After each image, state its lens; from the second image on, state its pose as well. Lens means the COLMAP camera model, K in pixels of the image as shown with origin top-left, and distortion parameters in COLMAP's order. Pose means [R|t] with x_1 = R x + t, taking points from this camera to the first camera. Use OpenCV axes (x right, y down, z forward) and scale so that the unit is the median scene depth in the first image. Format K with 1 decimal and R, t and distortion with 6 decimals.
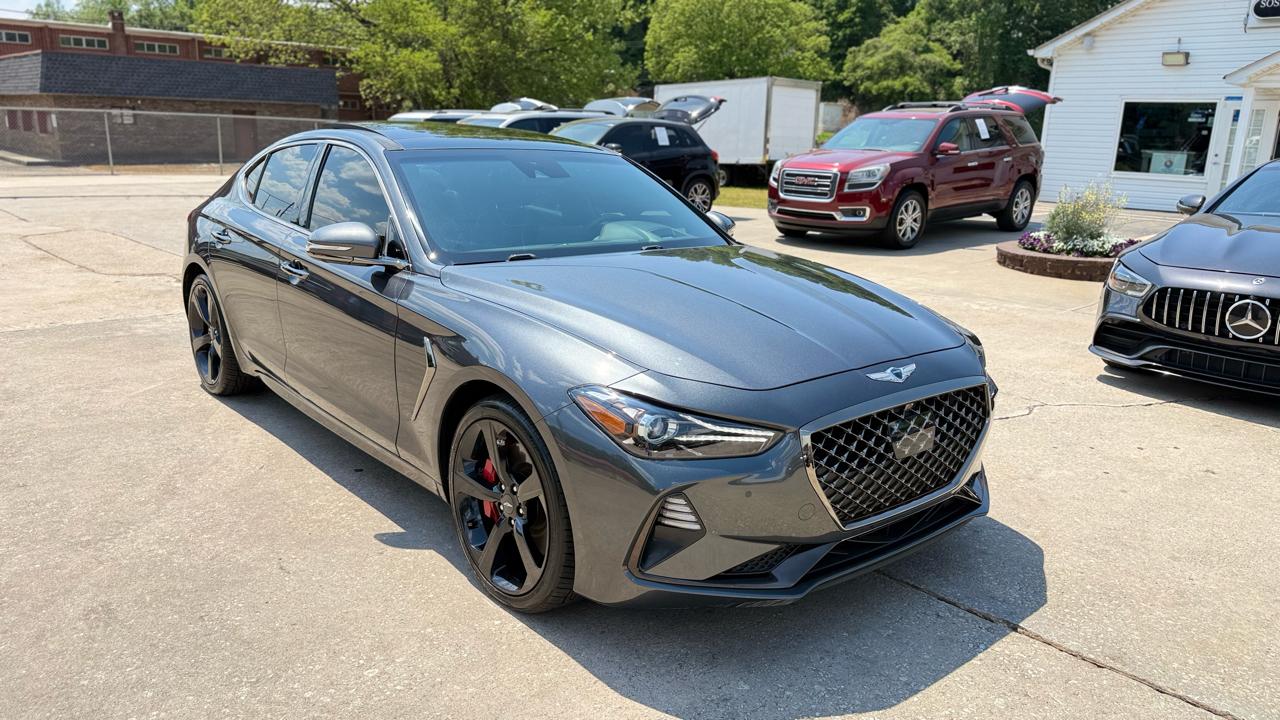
lens RADIAL K [[905.3, 0, 640.0], [0, 905.3, 356.5], [0, 0, 1]] dist [0.034463, -0.045742]
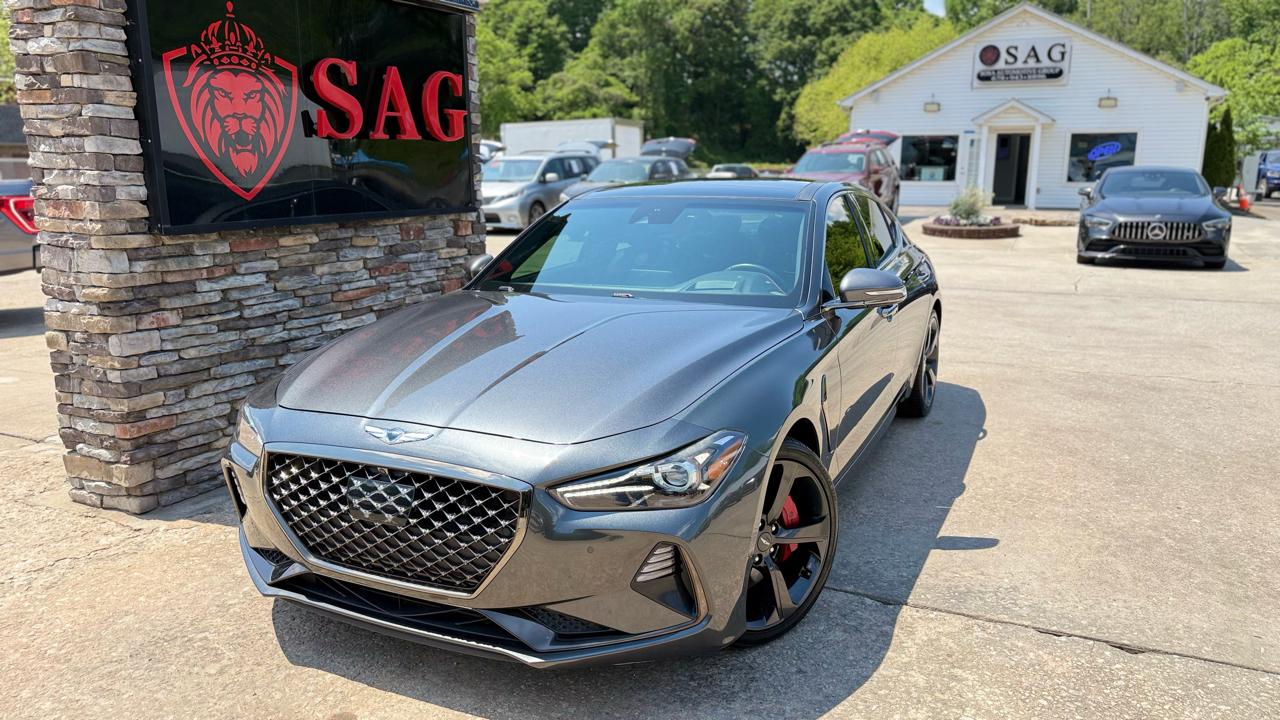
lens RADIAL K [[905.3, 0, 635.3], [0, 905.3, 371.2], [0, 0, 1]] dist [0.034463, -0.045742]
pose [[0.929653, -0.111491, 0.351164, -0.218393], [0.115692, 0.993244, 0.009067, 0.021170], [-0.349802, 0.032198, 0.936270, -0.117642]]
